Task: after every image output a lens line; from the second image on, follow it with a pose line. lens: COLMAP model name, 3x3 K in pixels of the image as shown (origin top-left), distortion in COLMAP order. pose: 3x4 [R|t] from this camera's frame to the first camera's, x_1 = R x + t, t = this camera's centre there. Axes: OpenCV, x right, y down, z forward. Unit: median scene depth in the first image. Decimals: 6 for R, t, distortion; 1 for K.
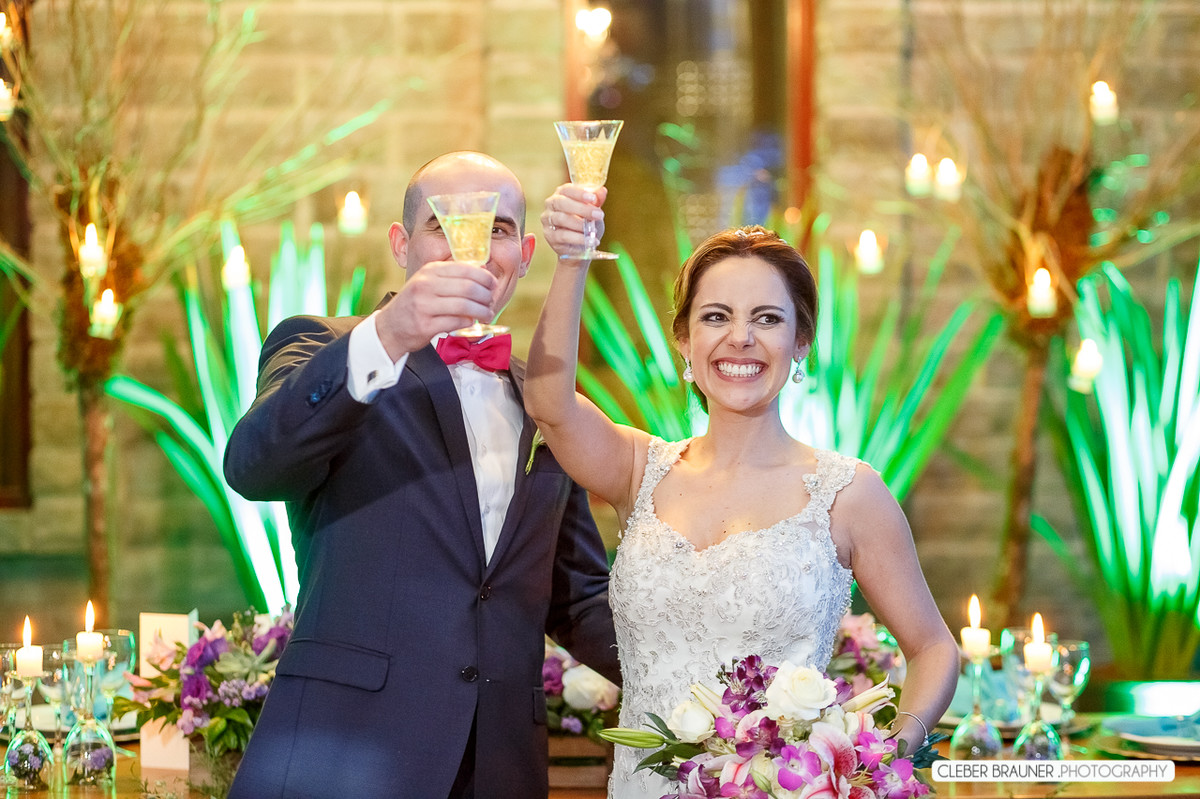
lens RADIAL K [[2967.8, 0, 600.0], [0, 2967.8, 399.5], [0, 0, 1]] dist [-0.035506, -0.952467]
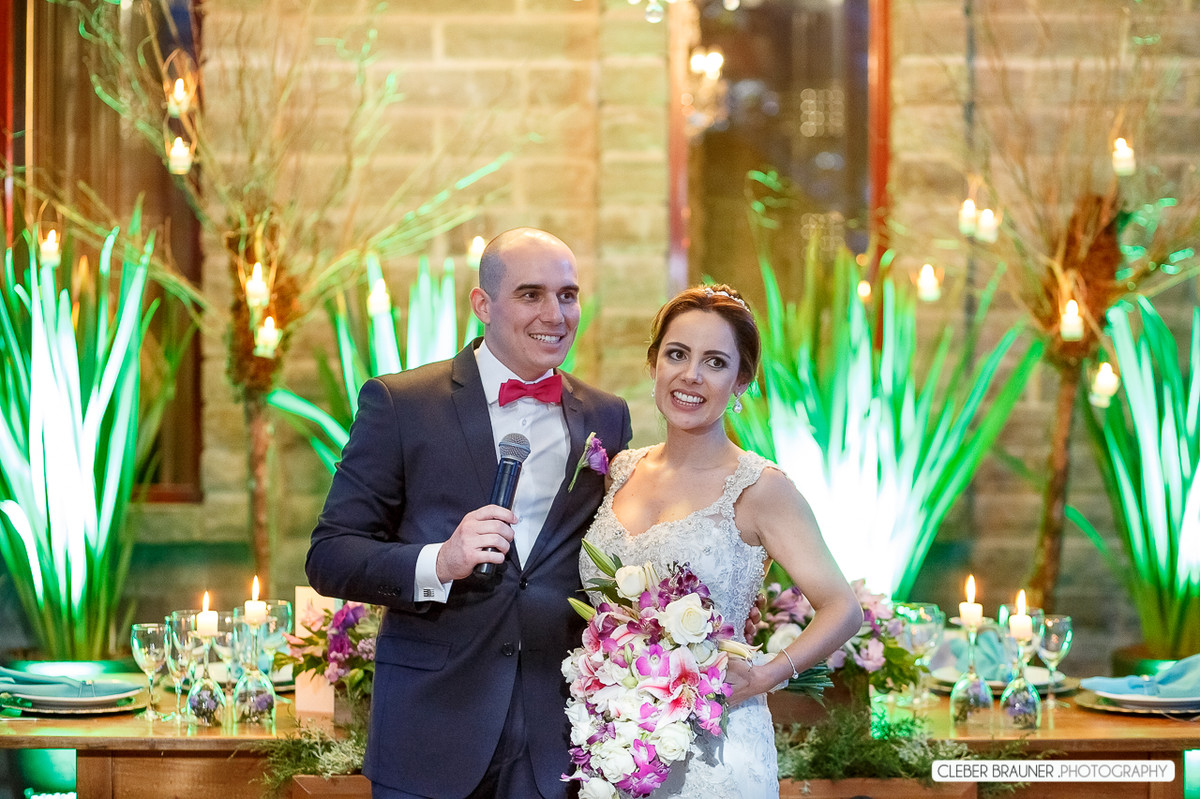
lens RADIAL K [[2967.8, 0, 600.0], [0, 2967.8, 399.5], [0, 0, 1]] dist [-0.035506, -0.952467]
pose [[0.998615, 0.004098, -0.052445, 0.026444], [-0.004089, 0.999992, 0.000284, -0.004945], [0.052446, -0.000069, 0.998624, -0.167746]]
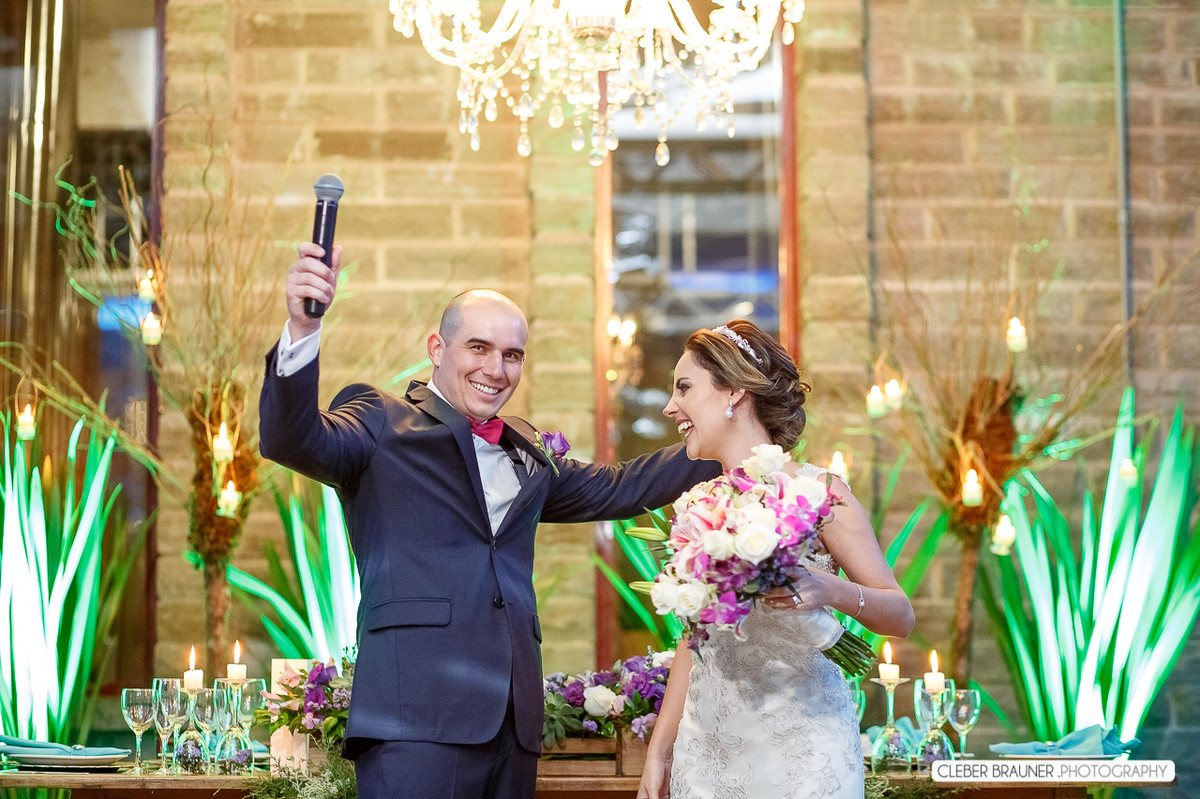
lens RADIAL K [[2967.8, 0, 600.0], [0, 2967.8, 399.5], [0, 0, 1]] dist [-0.035506, -0.952467]
pose [[0.999878, -0.001951, -0.015476, 0.011191], [-0.000255, 0.989969, -0.141285, 0.106430], [0.015597, 0.141272, 0.989848, -0.255455]]
